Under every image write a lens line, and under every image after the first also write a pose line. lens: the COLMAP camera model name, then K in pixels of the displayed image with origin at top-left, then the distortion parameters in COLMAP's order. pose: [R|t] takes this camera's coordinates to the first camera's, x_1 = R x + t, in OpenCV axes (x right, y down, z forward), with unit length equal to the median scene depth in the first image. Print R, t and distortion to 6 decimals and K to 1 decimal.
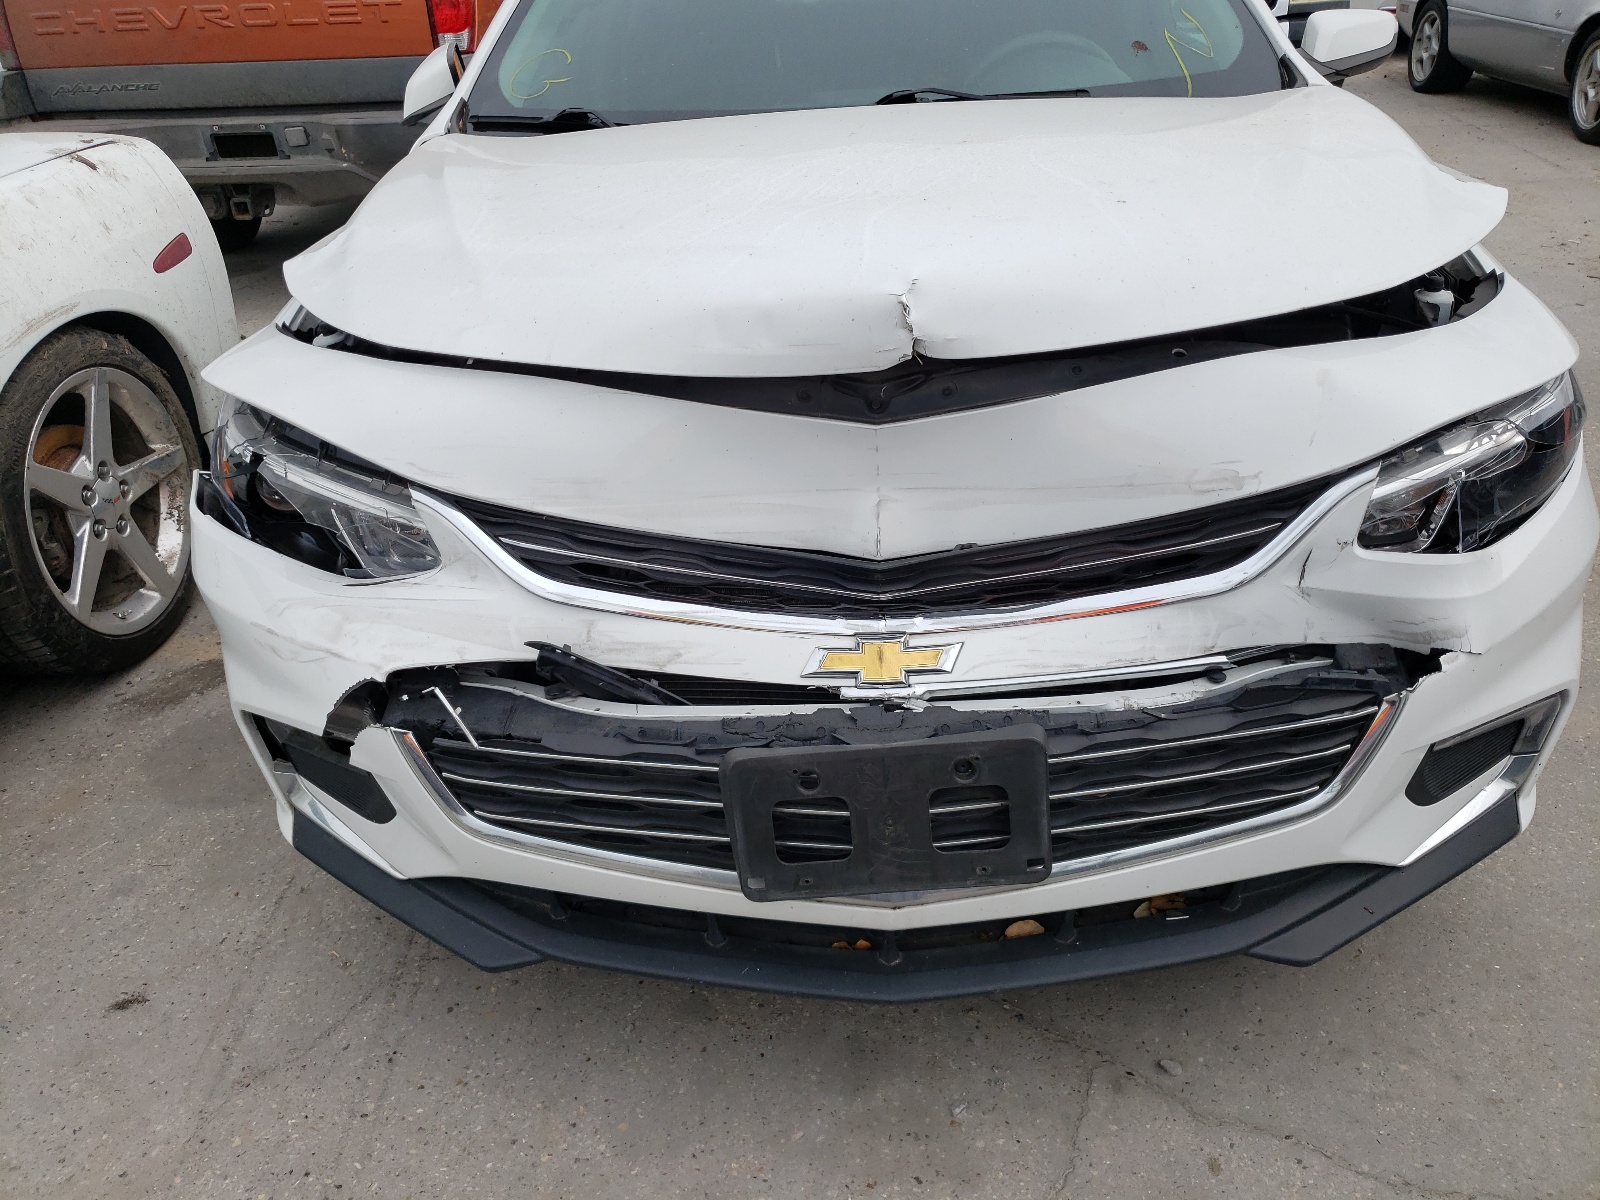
lens RADIAL K [[1239.1, 0, 802.2], [0, 1239.1, 615.0], [0, 0, 1]] dist [-0.004060, 0.030397]
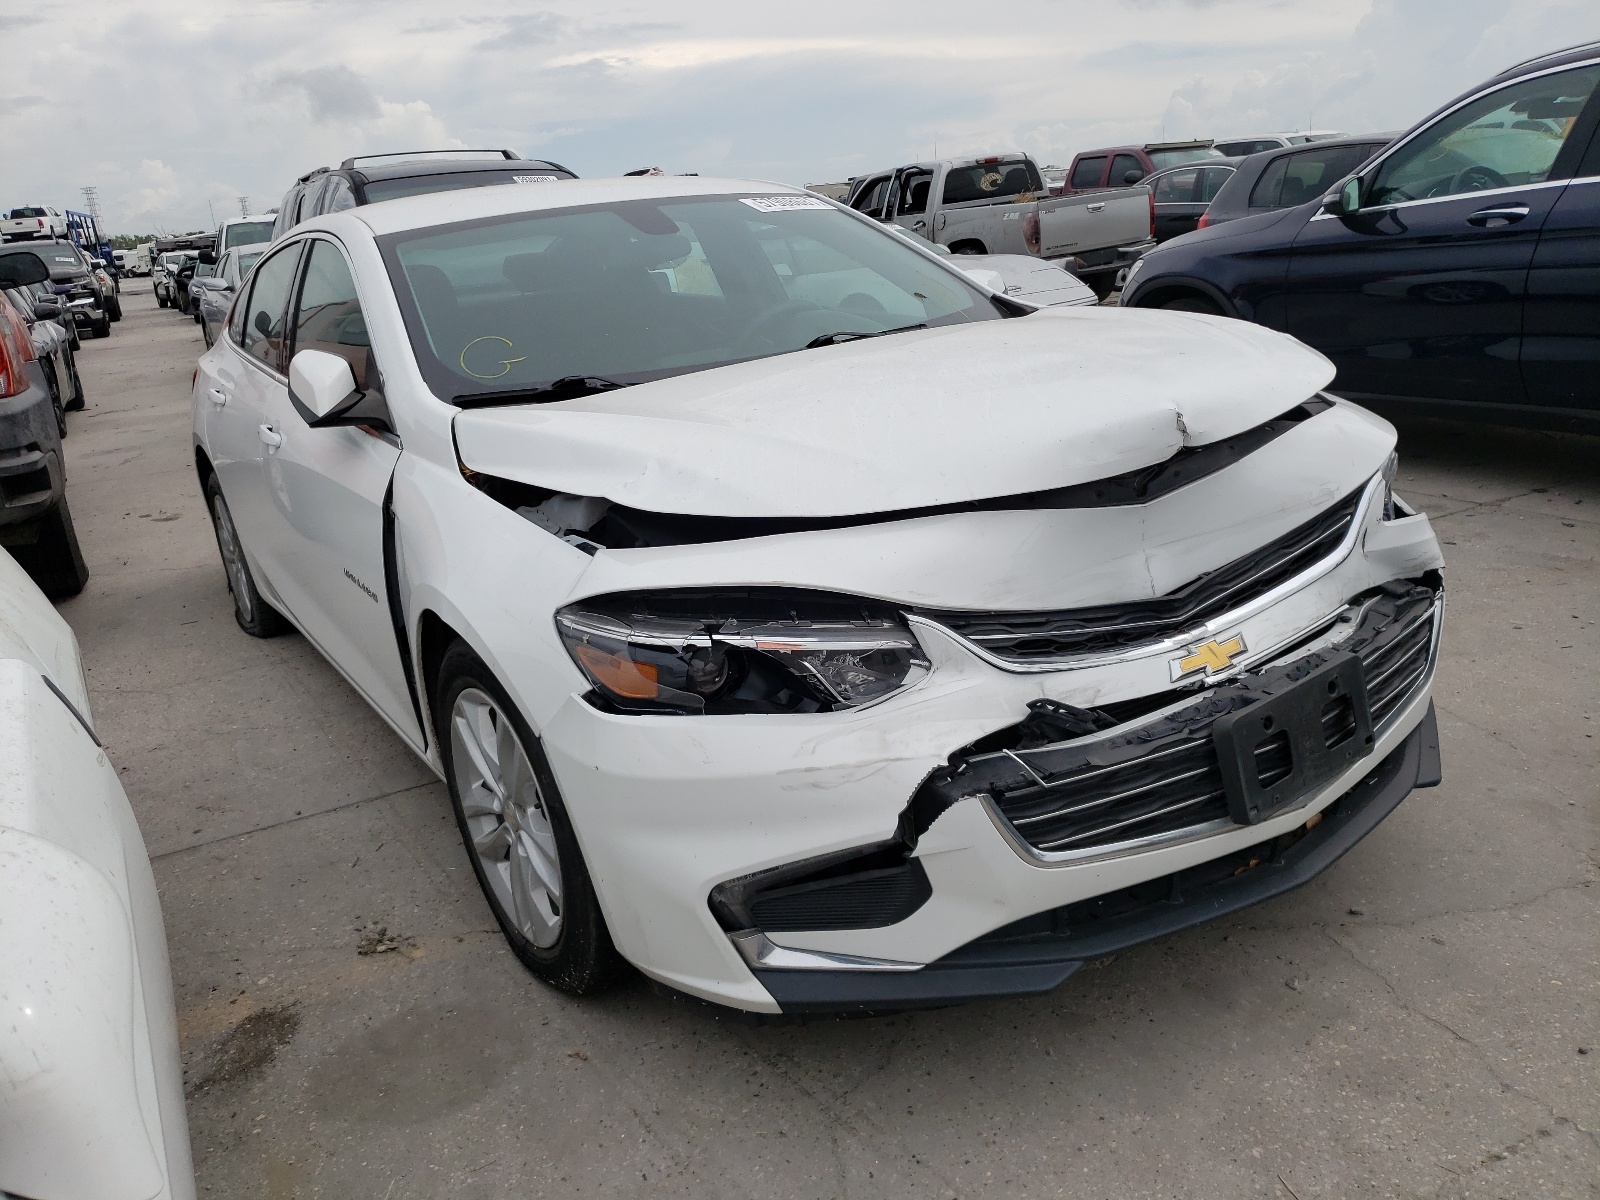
lens RADIAL K [[1226.9, 0, 800.5], [0, 1226.9, 641.8], [0, 0, 1]] dist [0.025619, 0.001813]
pose [[0.809776, -0.214029, 0.546310, -0.987630], [0.328390, 0.936927, -0.119701, 0.034102], [-0.486233, 0.276334, 0.828986, 0.043046]]
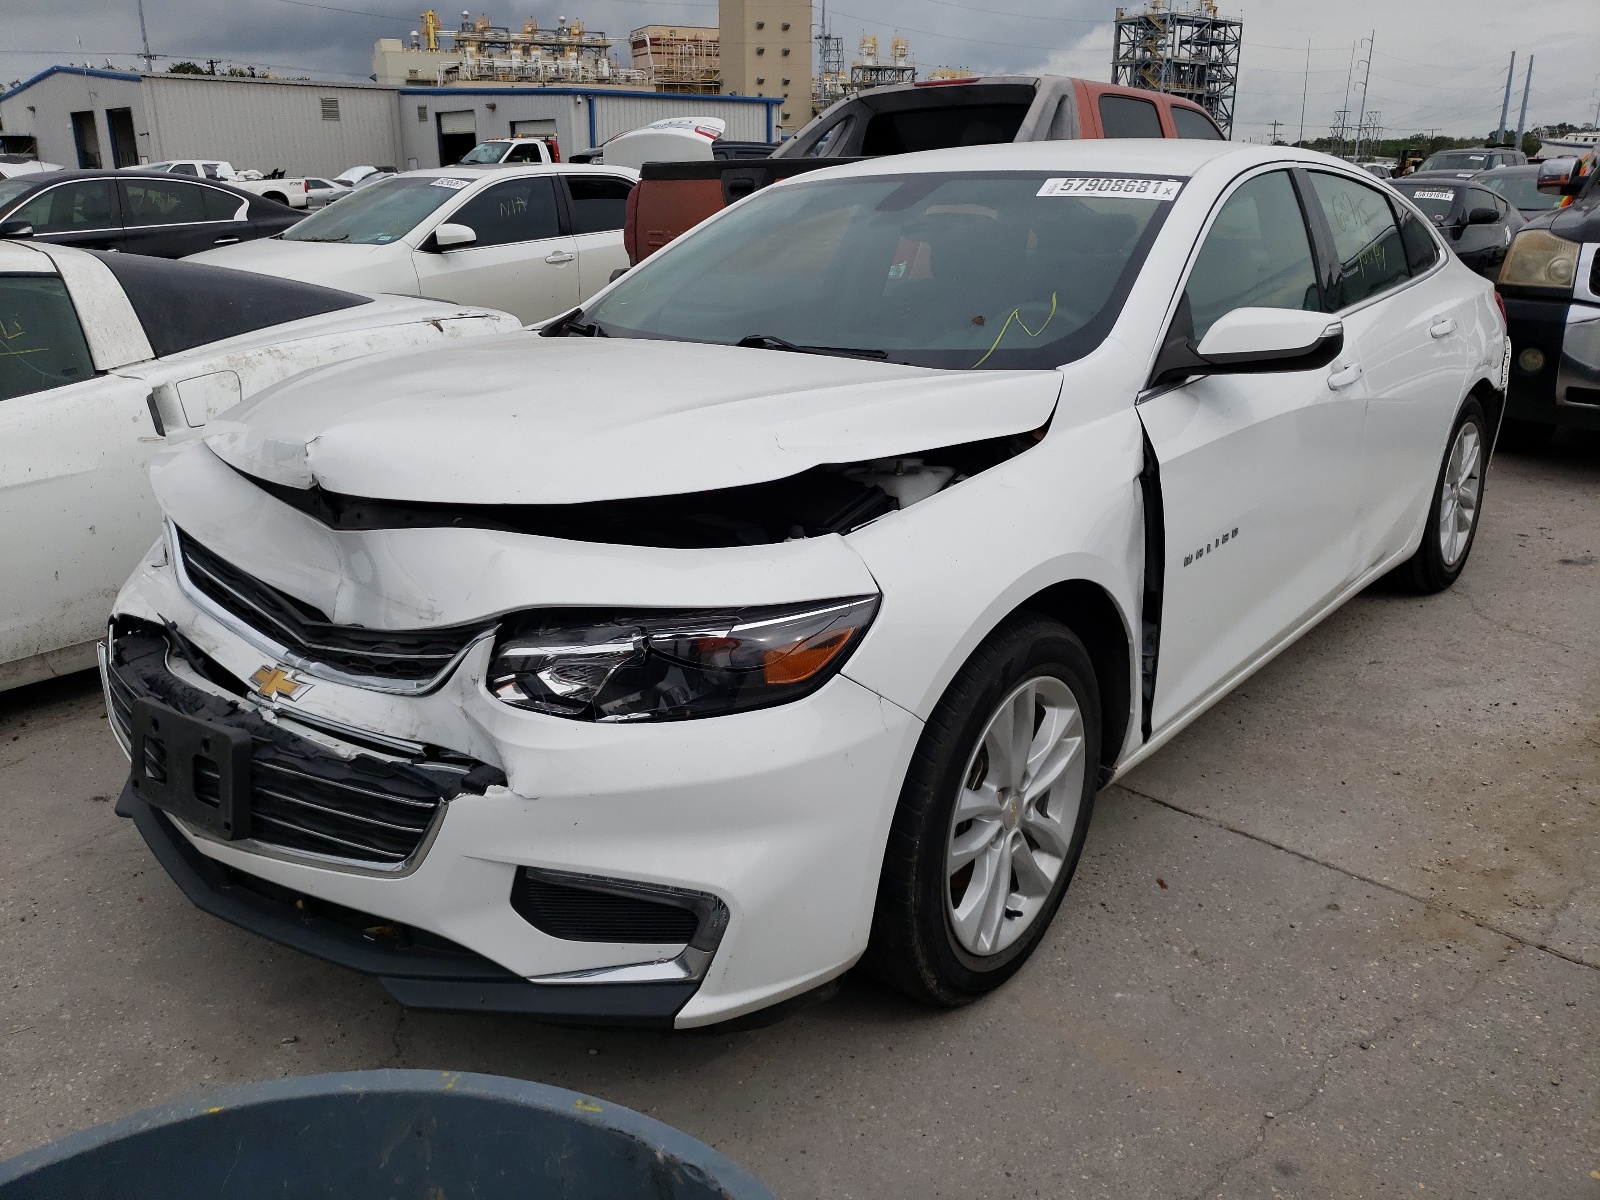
lens RADIAL K [[1237.4, 0, 800.0], [0, 1237.4, 600.0], [0, 0, 1]] dist [0.007340, 0.007171]
pose [[0.791534, 0.222740, -0.569088, 1.255891], [-0.317045, 0.945764, -0.070801, -0.135089], [0.522453, 0.236468, 0.819222, 0.083845]]
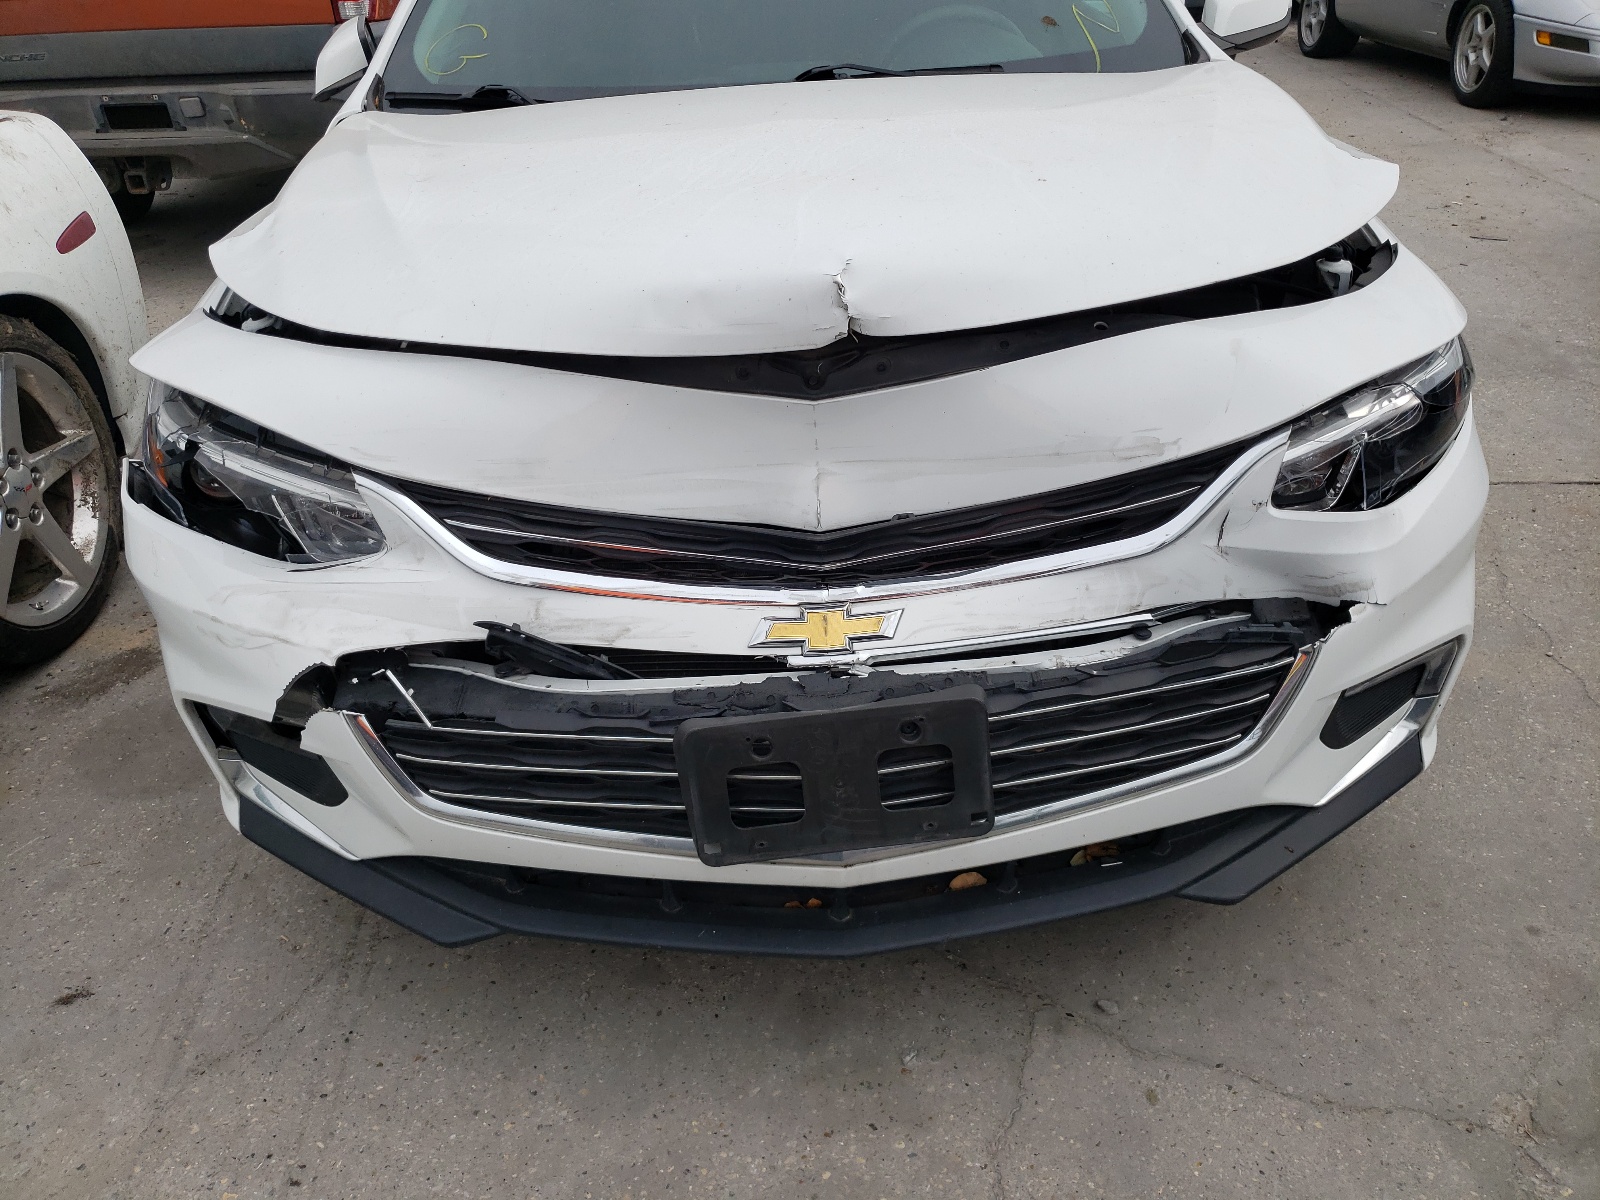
lens RADIAL K [[1237.4, 0, 800.0], [0, 1237.4, 600.0], [0, 0, 1]] dist [0.007340, 0.007171]
pose [[0.997489, -0.030951, 0.063705, -0.019910], [0.029954, 0.999414, 0.016545, -0.004554], [-0.064179, -0.014595, 0.997832, -0.026399]]
